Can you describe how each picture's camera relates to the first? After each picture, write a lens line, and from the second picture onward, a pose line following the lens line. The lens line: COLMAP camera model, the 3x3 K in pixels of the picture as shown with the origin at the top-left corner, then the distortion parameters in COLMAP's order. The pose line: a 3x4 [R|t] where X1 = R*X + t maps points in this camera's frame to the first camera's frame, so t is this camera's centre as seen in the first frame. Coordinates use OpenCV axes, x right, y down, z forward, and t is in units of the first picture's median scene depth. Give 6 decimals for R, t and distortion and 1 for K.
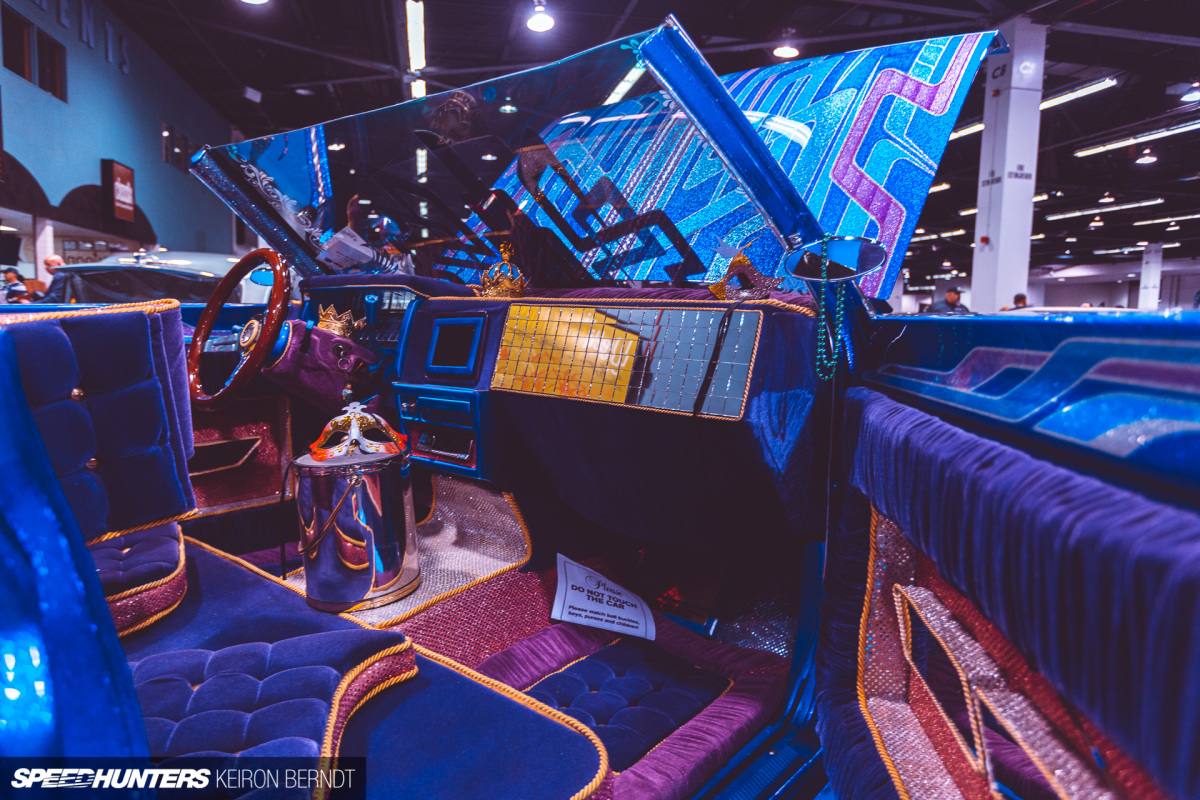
lens RADIAL K [[777.4, 0, 600.0], [0, 777.4, 400.0], [0, 0, 1]] dist [-0.003116, -0.000211]
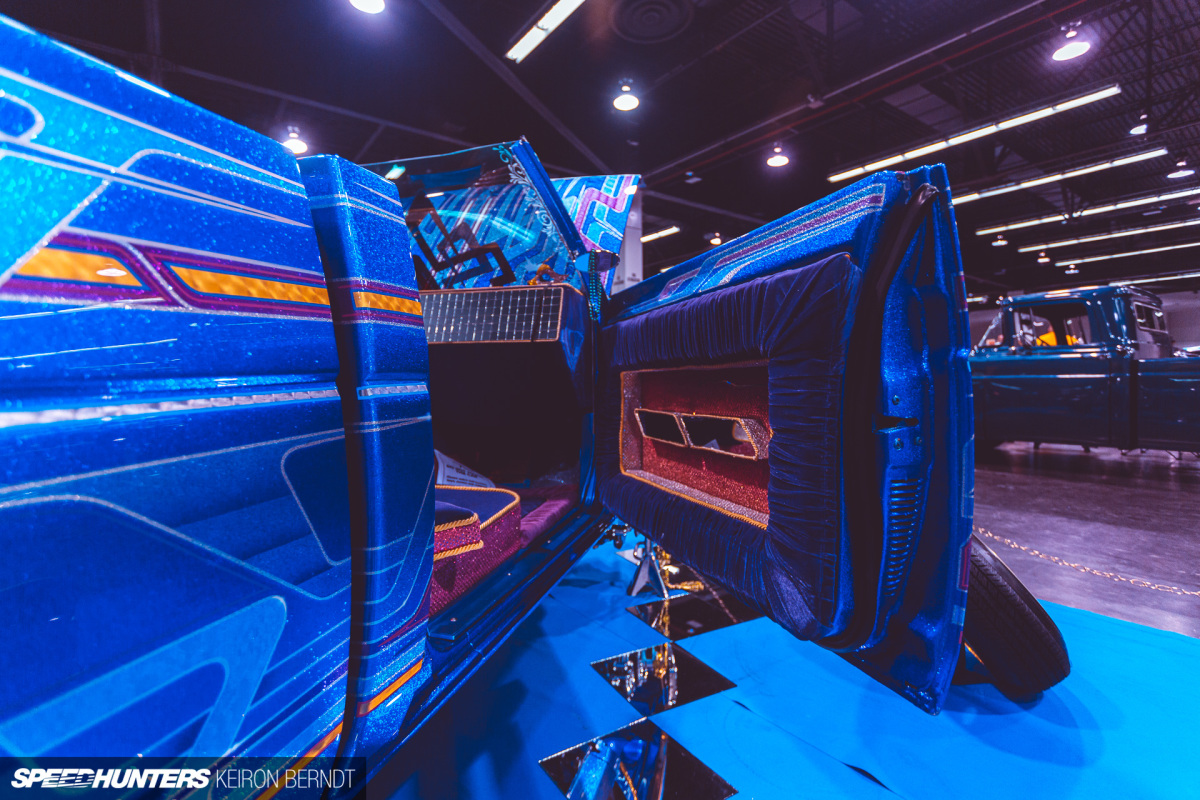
lens RADIAL K [[566.4, 0, 593.4], [0, 566.4, 394.8], [0, 0, 1]] dist [-0.000297, -0.000498]
pose [[0.914309, -0.037782, 0.403250, -0.220562], [0.068692, 0.995681, -0.062458, 0.176909], [-0.399149, 0.084806, 0.912956, -0.232812]]
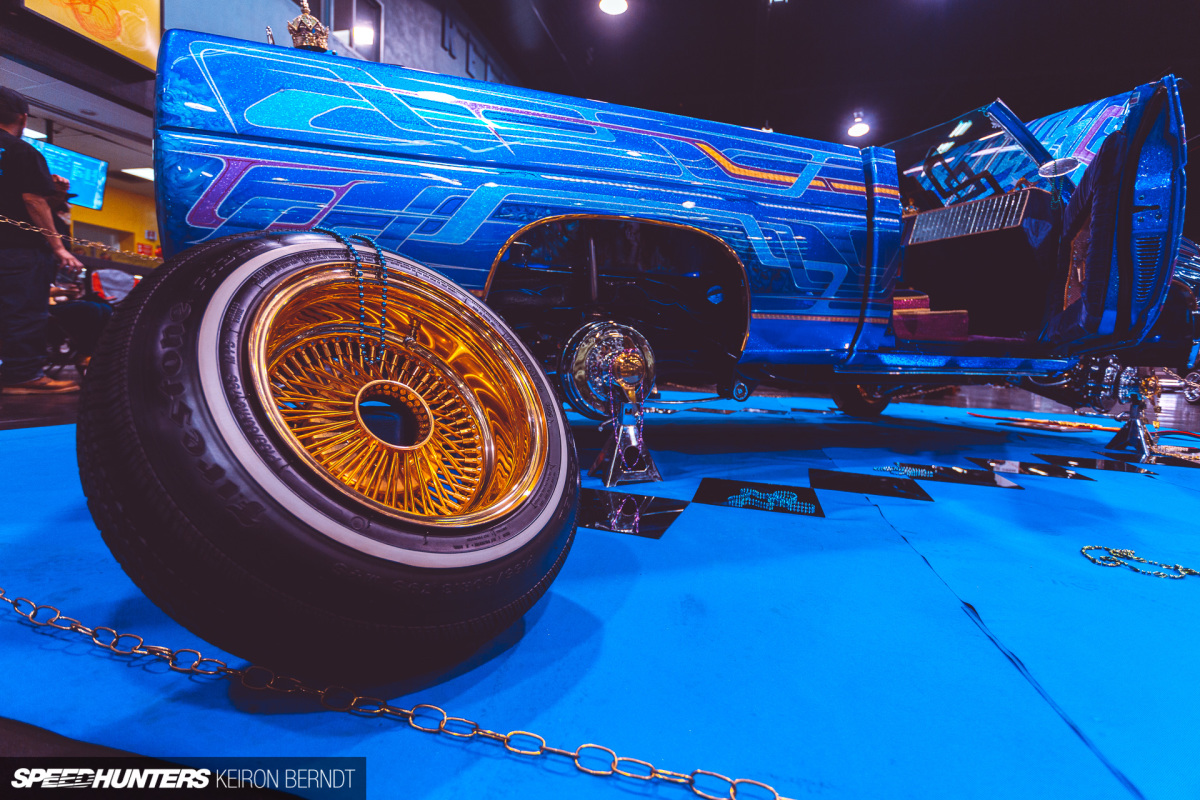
lens RADIAL K [[566.4, 0, 593.4], [0, 566.4, 394.8], [0, 0, 1]] dist [-0.000297, -0.000498]
pose [[0.888704, 0.042844, -0.456475, -0.174503], [-0.063193, 0.997568, -0.029399, 0.581323], [0.454105, 0.054973, 0.889251, -1.141002]]
